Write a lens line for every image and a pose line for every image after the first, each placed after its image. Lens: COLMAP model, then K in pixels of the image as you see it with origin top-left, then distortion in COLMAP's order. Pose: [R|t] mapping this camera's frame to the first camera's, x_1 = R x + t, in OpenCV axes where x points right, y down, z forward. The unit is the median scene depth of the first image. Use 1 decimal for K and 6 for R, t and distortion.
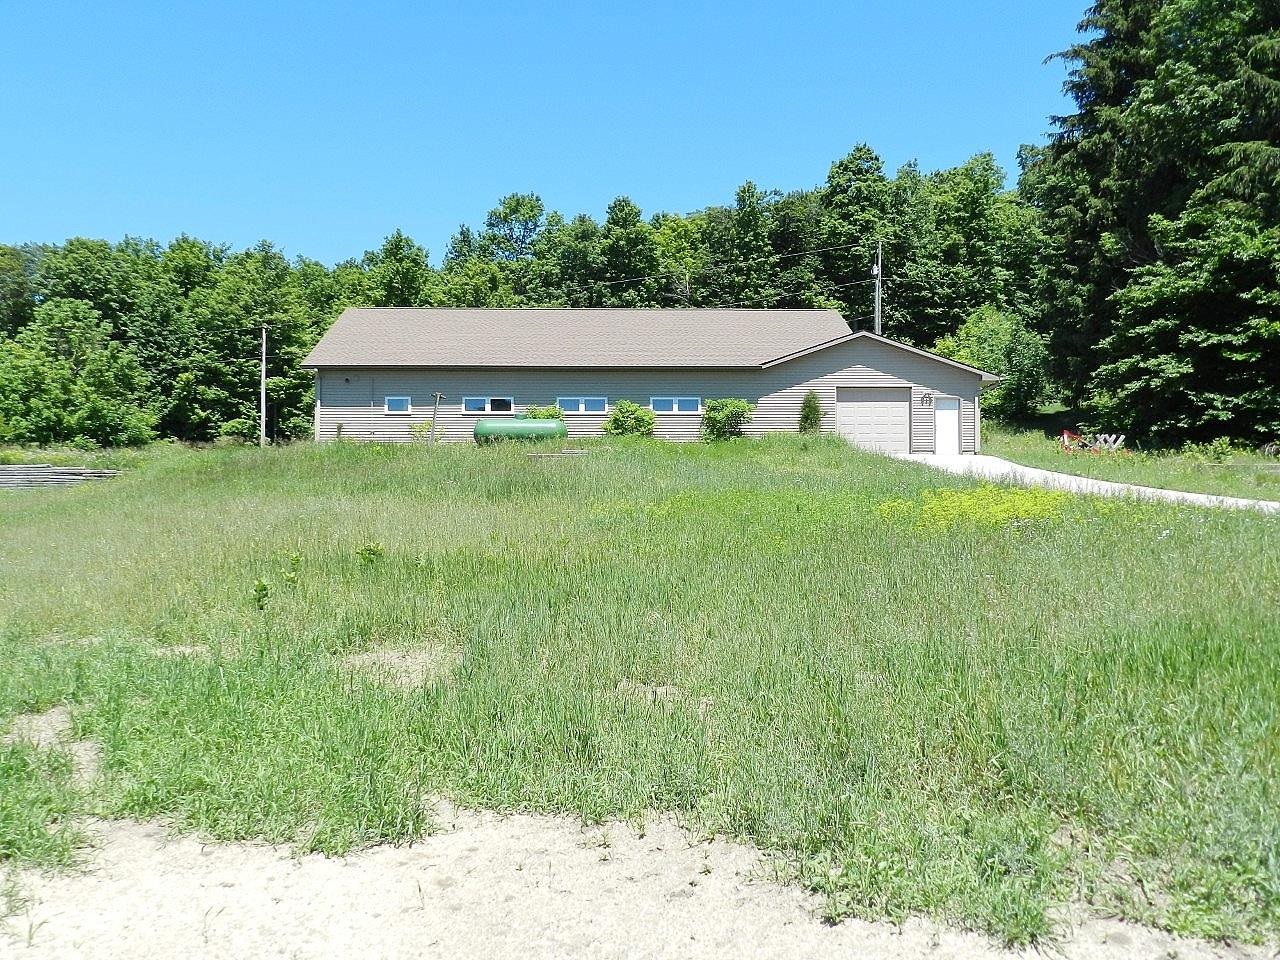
lens RADIAL K [[1085.1, 0, 640.0], [0, 1085.1, 480.0], [0, 0, 1]] dist [0.026022, -0.008487]
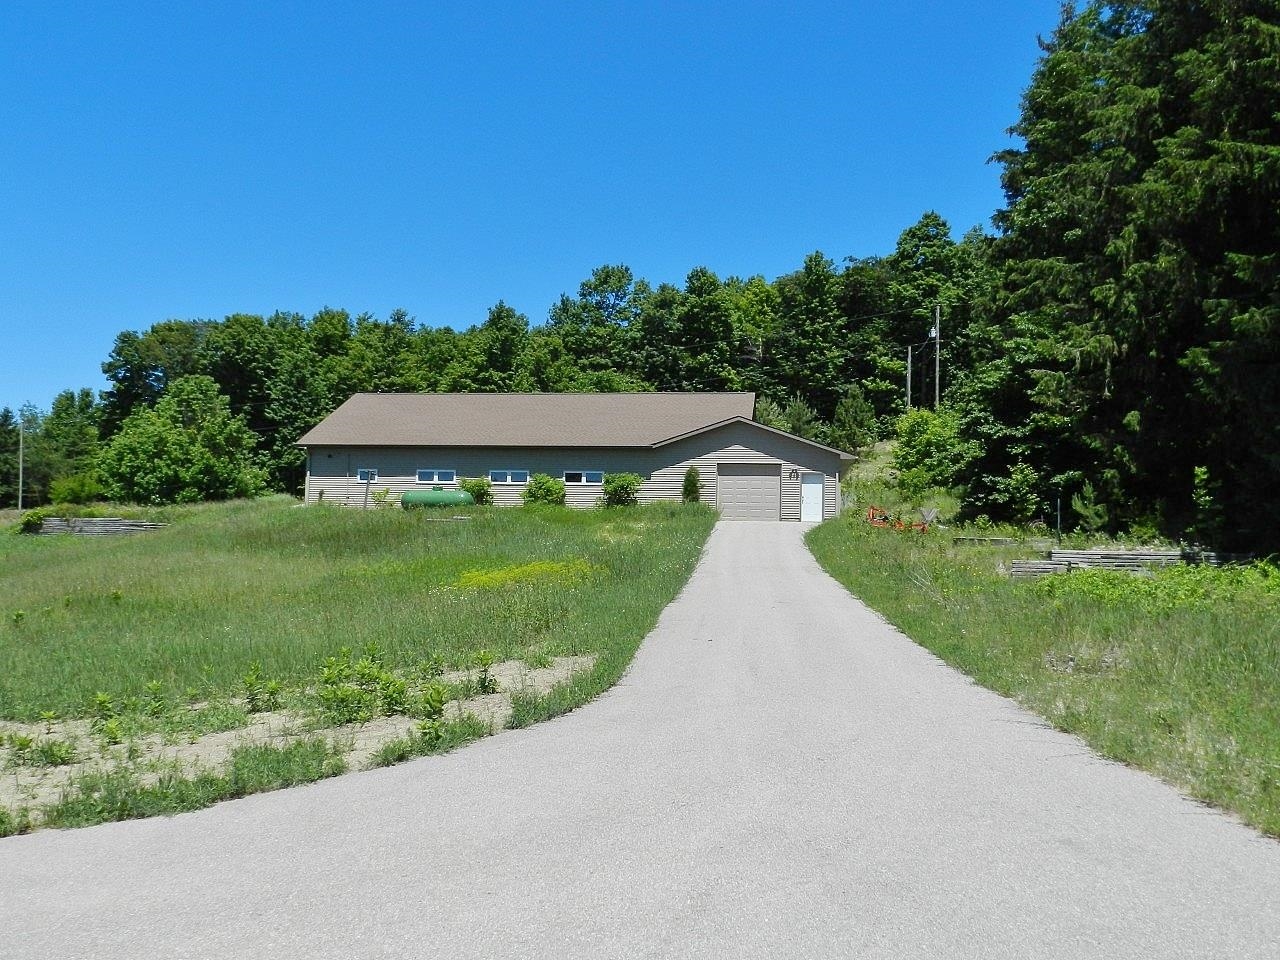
lens RADIAL K [[1085.1, 0, 640.0], [0, 1085.1, 480.0], [0, 0, 1]] dist [0.026022, -0.008487]
pose [[0.984889, 0.010041, -0.172893, 0.117190], [-0.016414, 0.999236, -0.035467, -0.009407], [0.172405, 0.037769, 0.984302, -0.070628]]
